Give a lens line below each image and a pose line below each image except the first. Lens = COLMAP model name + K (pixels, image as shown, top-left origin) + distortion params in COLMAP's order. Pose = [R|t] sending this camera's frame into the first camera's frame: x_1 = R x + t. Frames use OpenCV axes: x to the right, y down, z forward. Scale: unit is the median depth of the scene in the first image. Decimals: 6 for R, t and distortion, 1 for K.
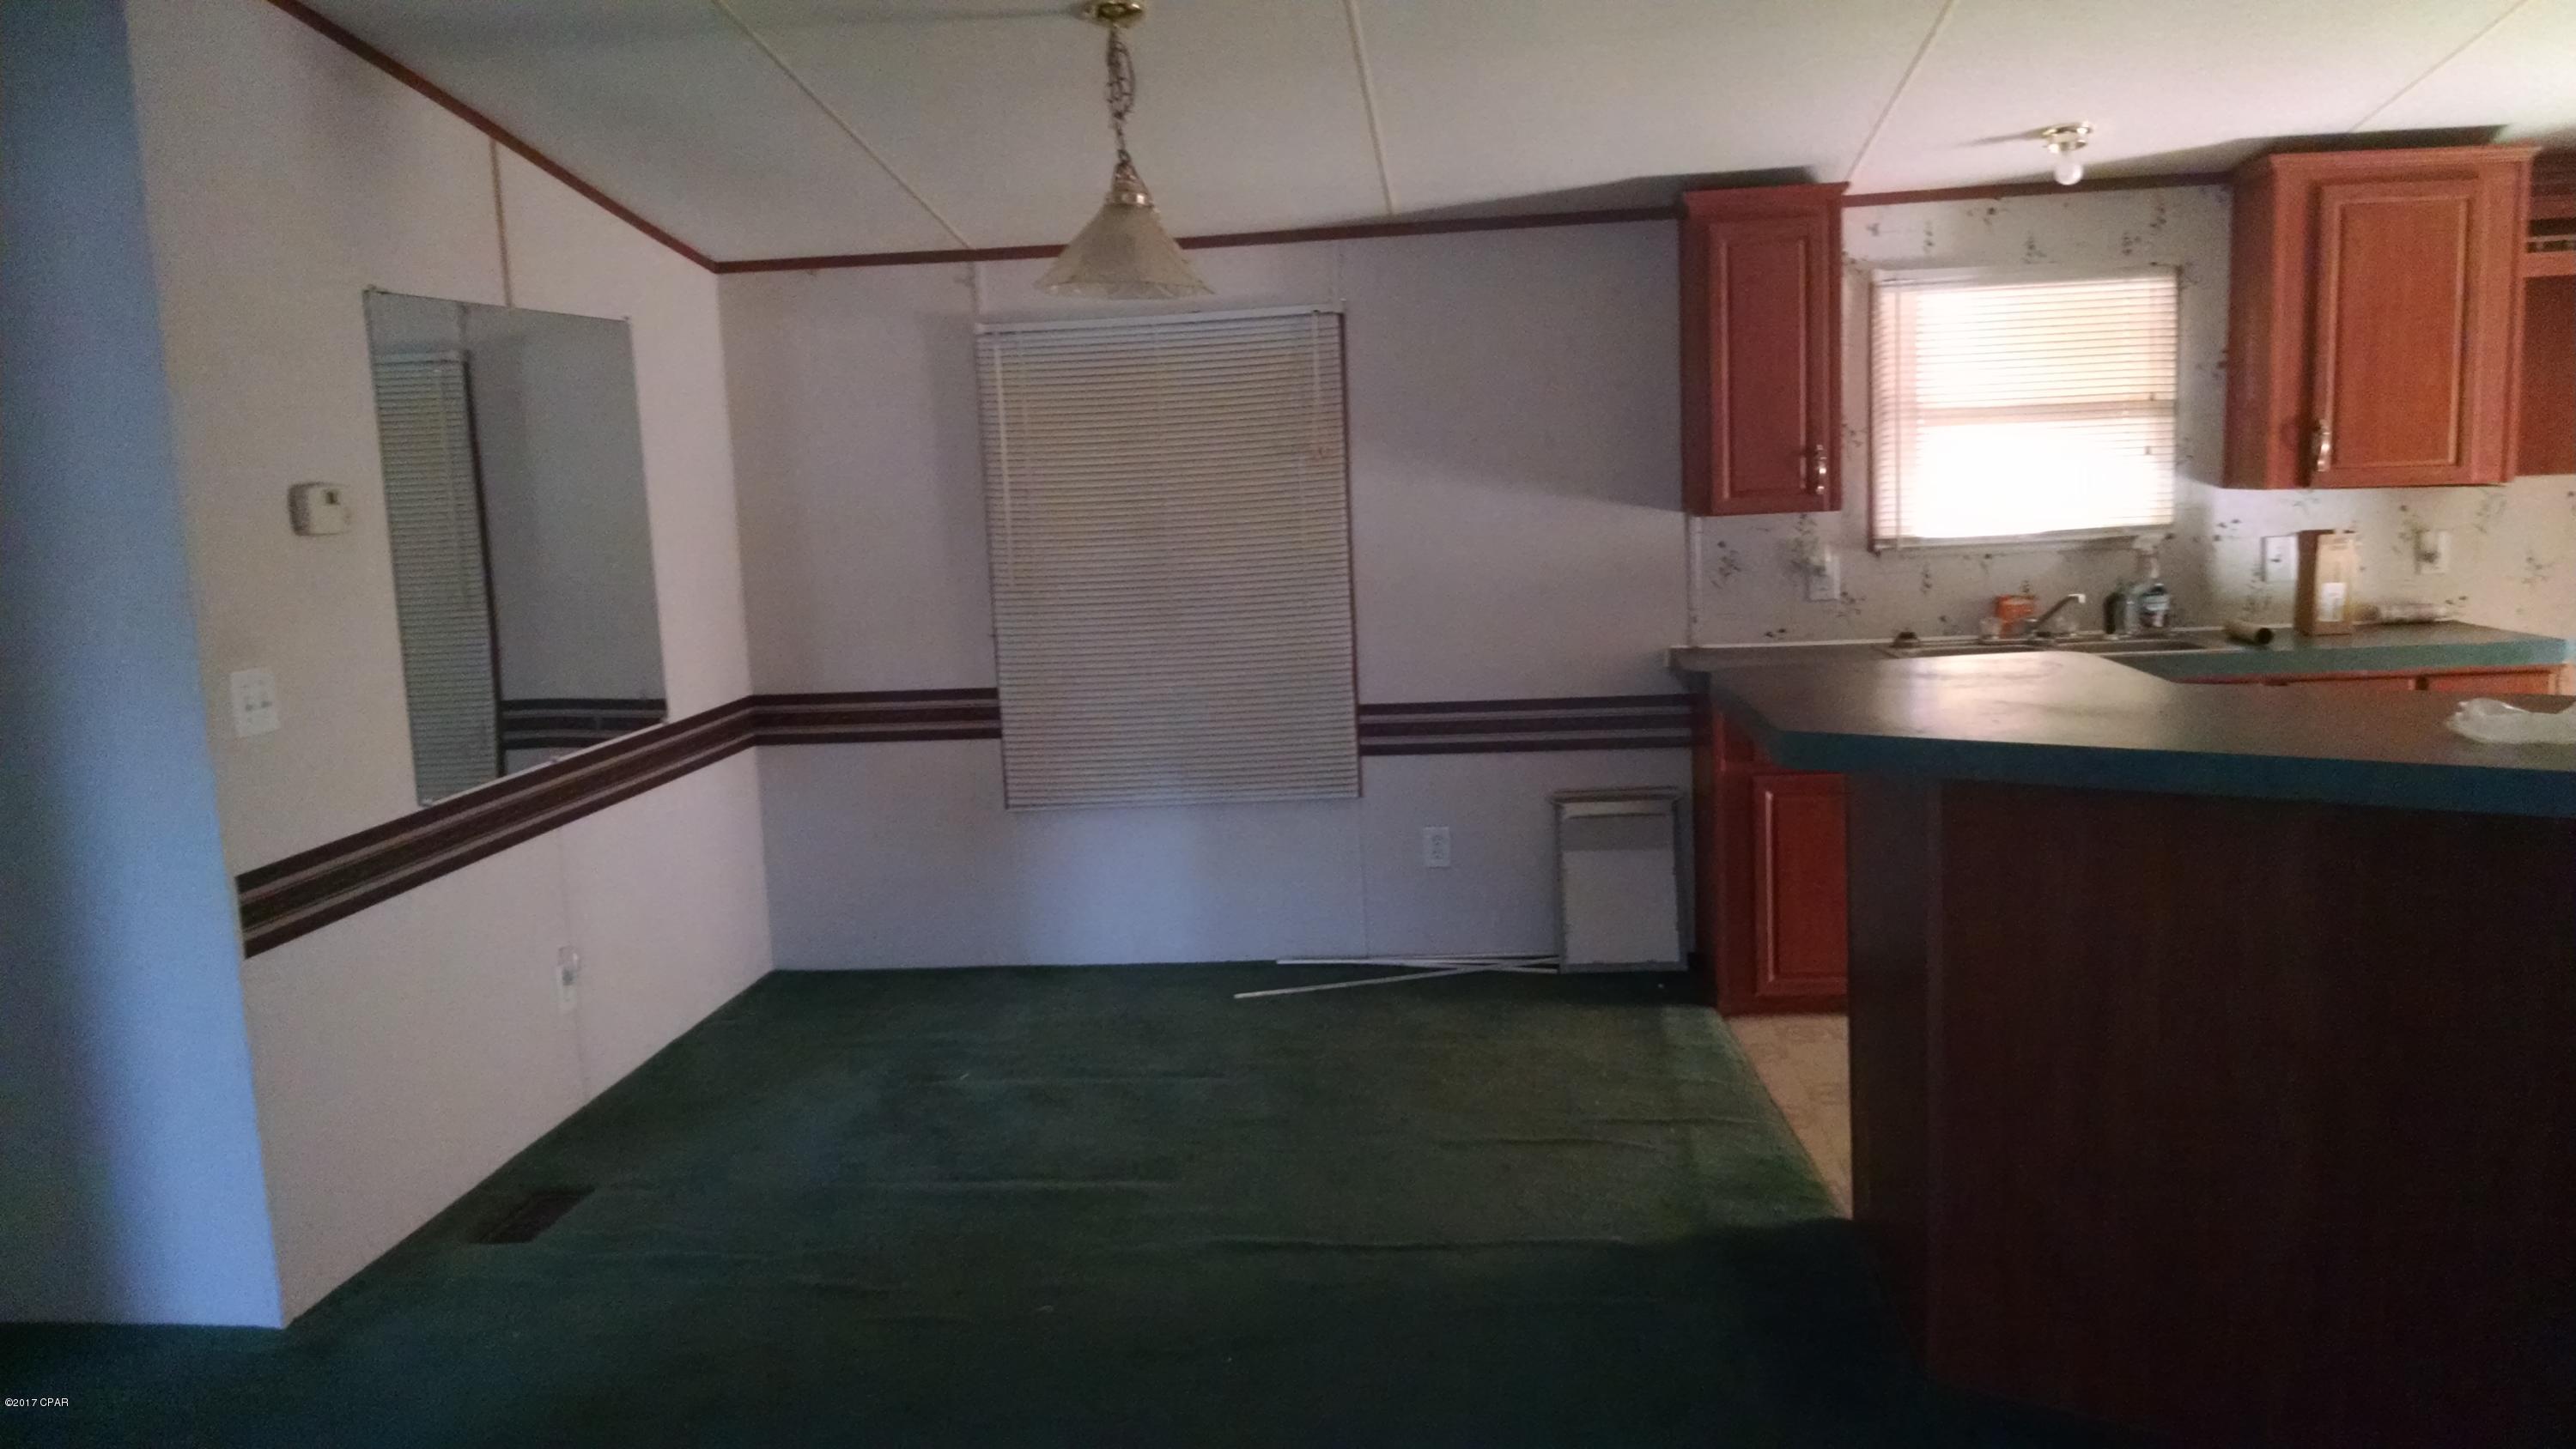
lens RADIAL K [[1887.5, 0, 1288.0], [0, 1887.5, 724.5], [0, 0, 1]] dist [-0.008512, -0.010066]
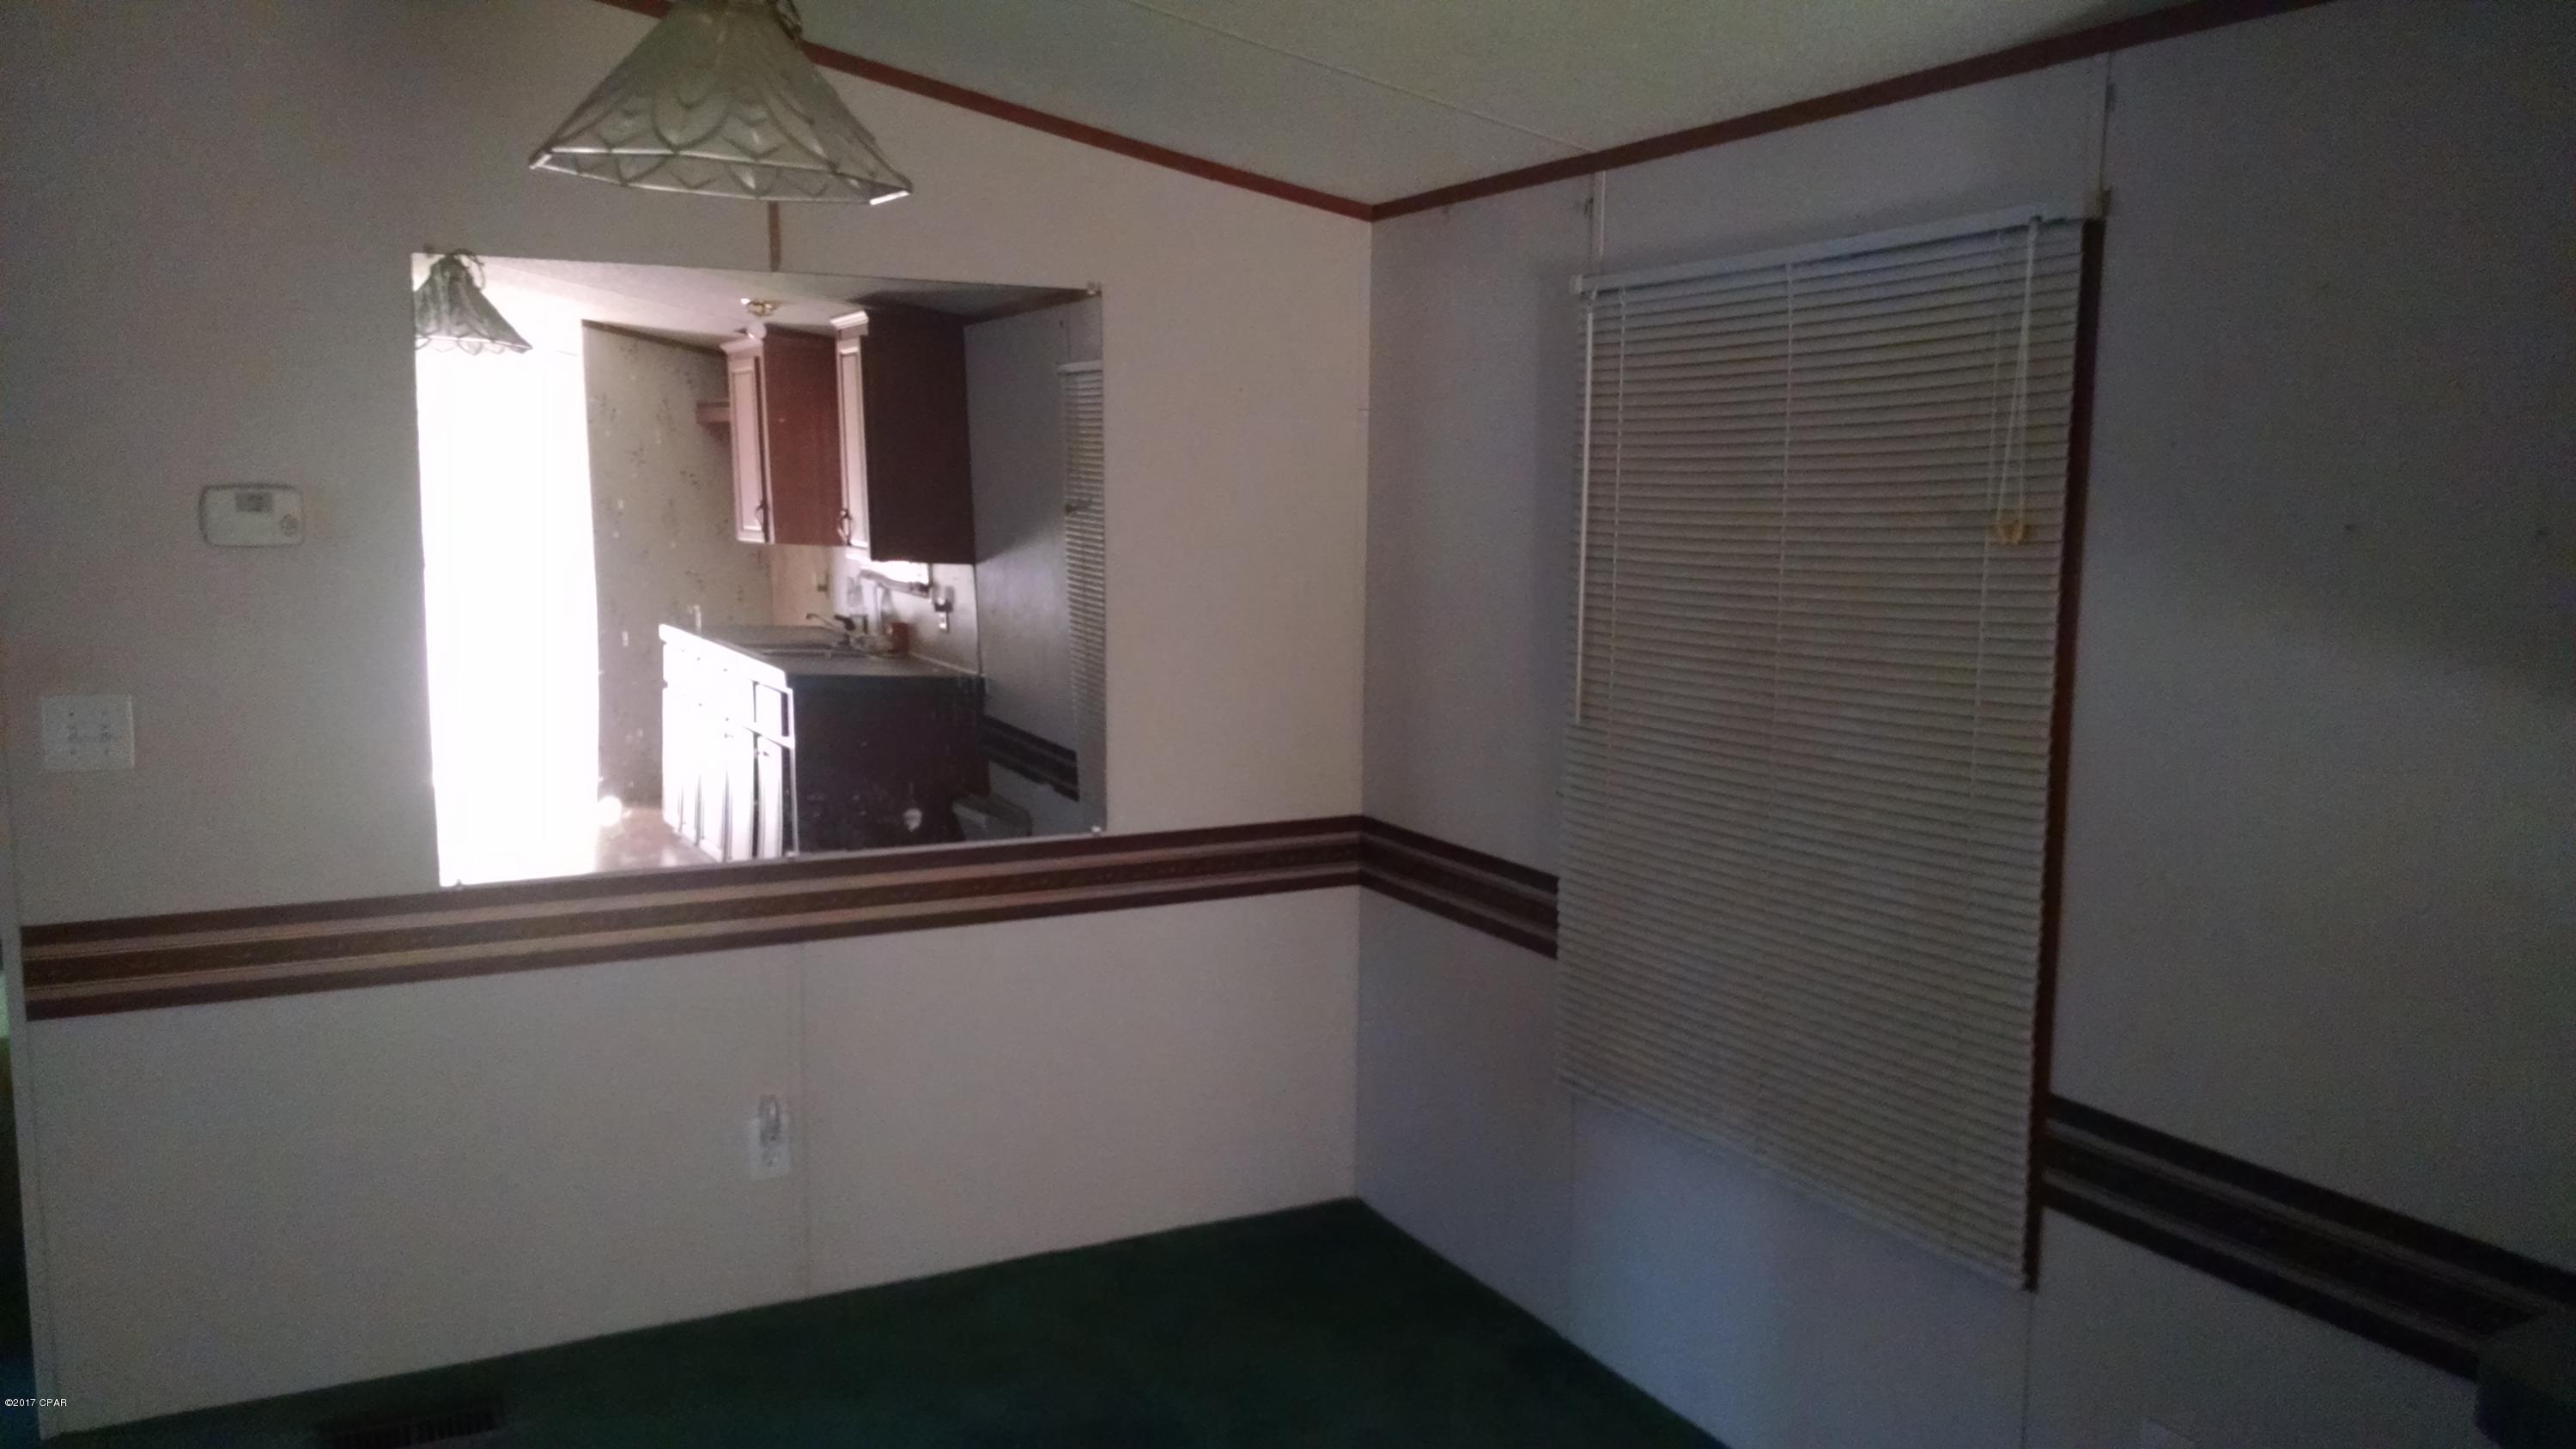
lens RADIAL K [[1887.5, 0, 1288.0], [0, 1887.5, 724.5], [0, 0, 1]] dist [-0.008512, -0.010066]
pose [[0.568248, 0.151622, -0.808768, 0.302192], [-0.155779, 0.984926, 0.075195, -0.108908], [0.807977, 0.083260, 0.583301, 0.618783]]
